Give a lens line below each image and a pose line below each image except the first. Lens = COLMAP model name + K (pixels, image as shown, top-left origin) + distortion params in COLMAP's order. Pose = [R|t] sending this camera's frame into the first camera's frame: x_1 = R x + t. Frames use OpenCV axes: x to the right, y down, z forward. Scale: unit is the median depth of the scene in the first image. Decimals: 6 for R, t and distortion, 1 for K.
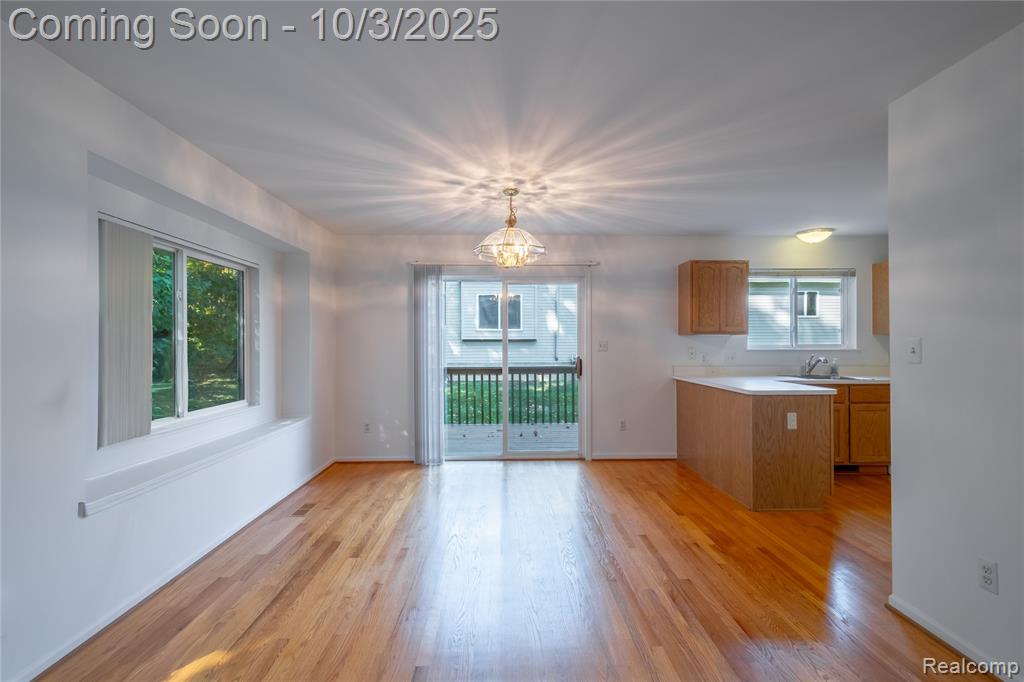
lens RADIAL K [[452.8, 0, 509.7], [0, 452.8, 339.6], [0, 0, 1]] dist [0.013653, -0.001223]
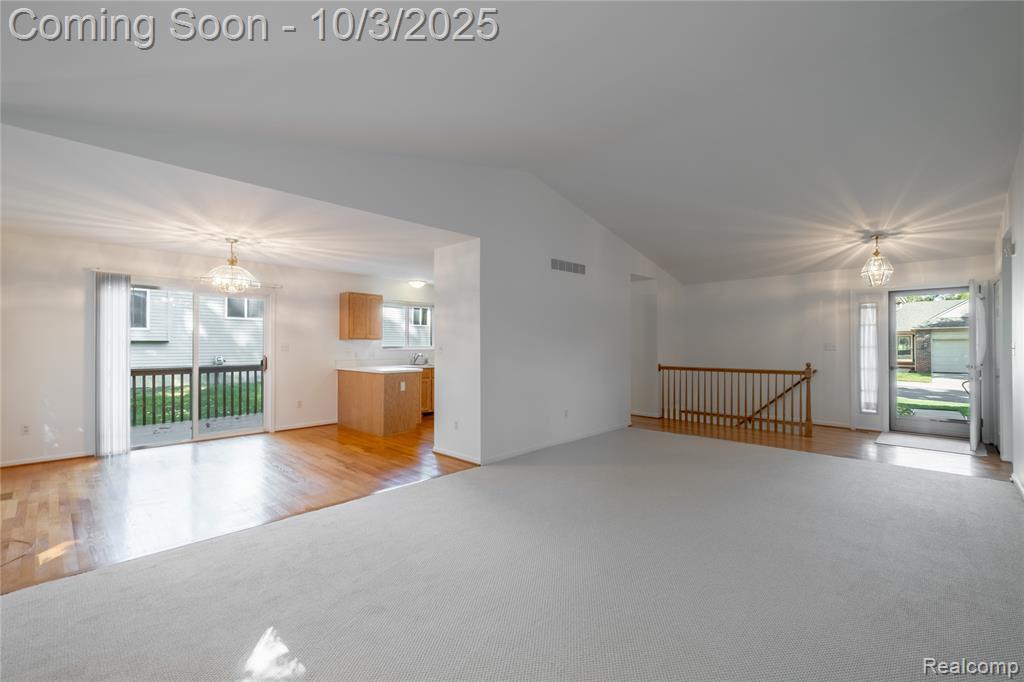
lens RADIAL K [[452.8, 0, 509.7], [0, 452.8, 339.6], [0, 0, 1]] dist [0.013653, -0.001223]
pose [[0.725649, 0.010619, 0.687983, -0.262585], [-0.007593, 0.999944, -0.007426, -0.004167], [-0.688023, 0.000165, 0.725689, -0.496614]]
